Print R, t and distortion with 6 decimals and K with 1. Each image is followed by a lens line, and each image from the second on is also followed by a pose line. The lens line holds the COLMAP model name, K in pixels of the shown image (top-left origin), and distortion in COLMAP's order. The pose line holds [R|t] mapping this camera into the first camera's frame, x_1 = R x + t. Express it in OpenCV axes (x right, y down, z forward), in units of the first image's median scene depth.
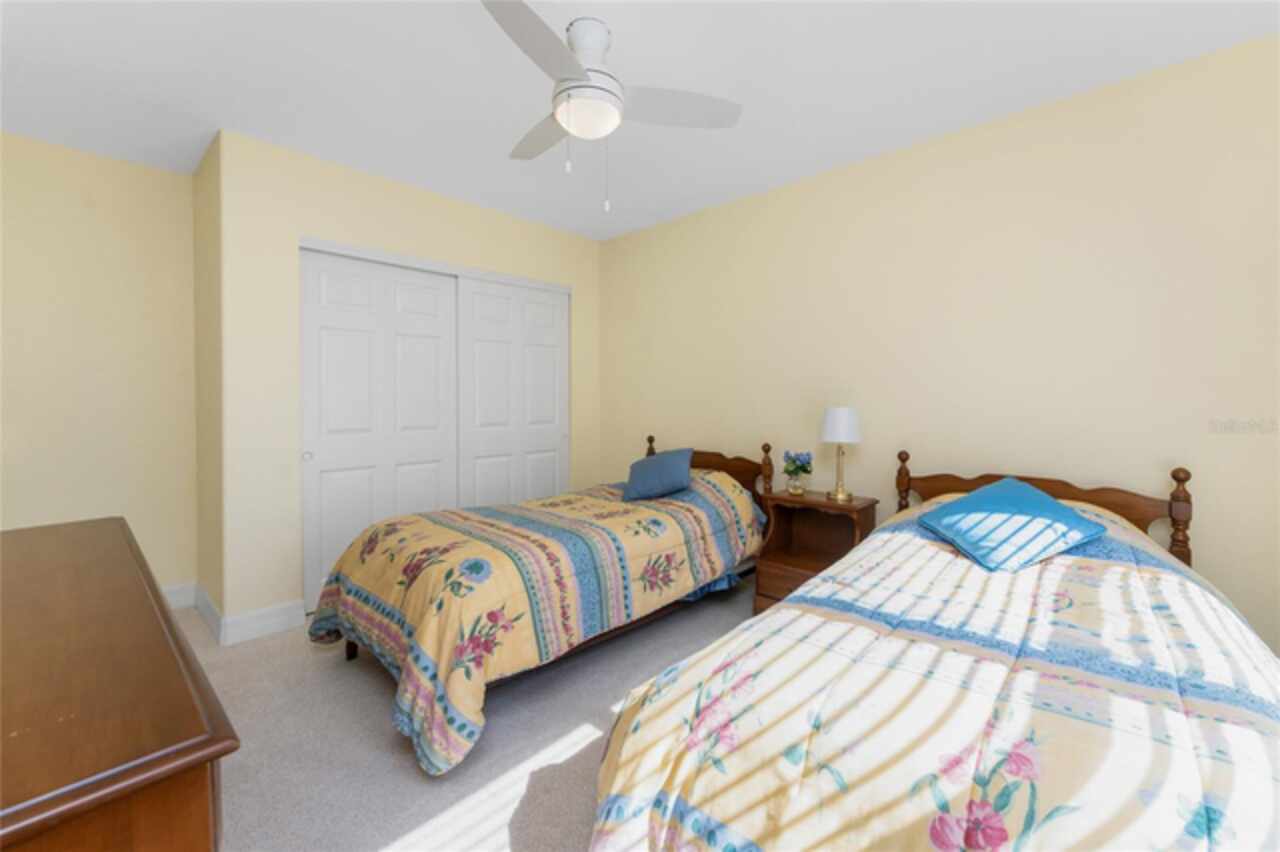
lens RADIAL K [[508.1, 0, 639.3], [0, 508.1, 429.0], [0, 0, 1]] dist [-0.000147, 0.000056]
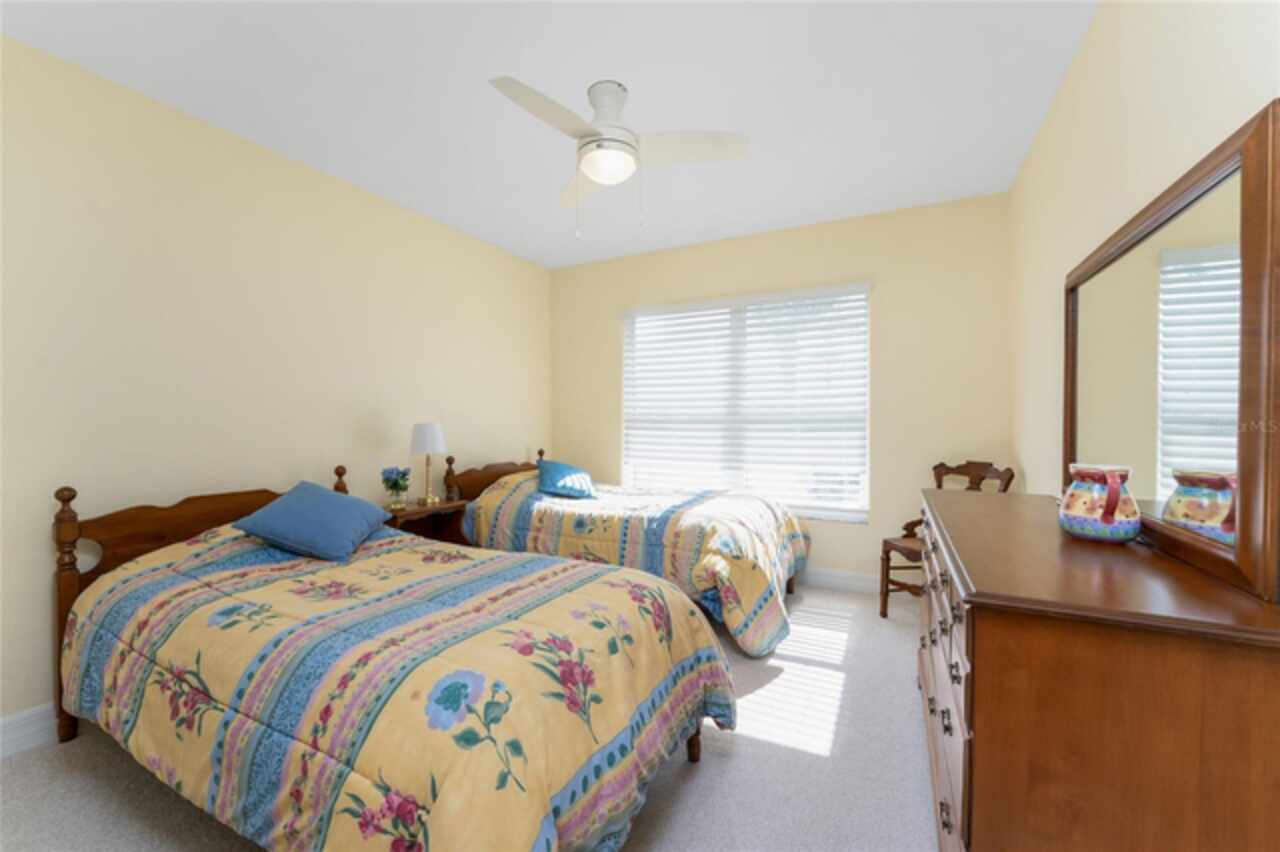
lens RADIAL K [[527.6, 0, 637.6], [0, 527.6, 413.4], [0, 0, 1]] dist [0.021941, 0.000067]
pose [[-0.268088, 0.012256, 0.963316, -0.818665], [0.051535, 0.998670, 0.001636, -0.038443], [-0.962015, 0.050083, -0.268363, 0.800413]]
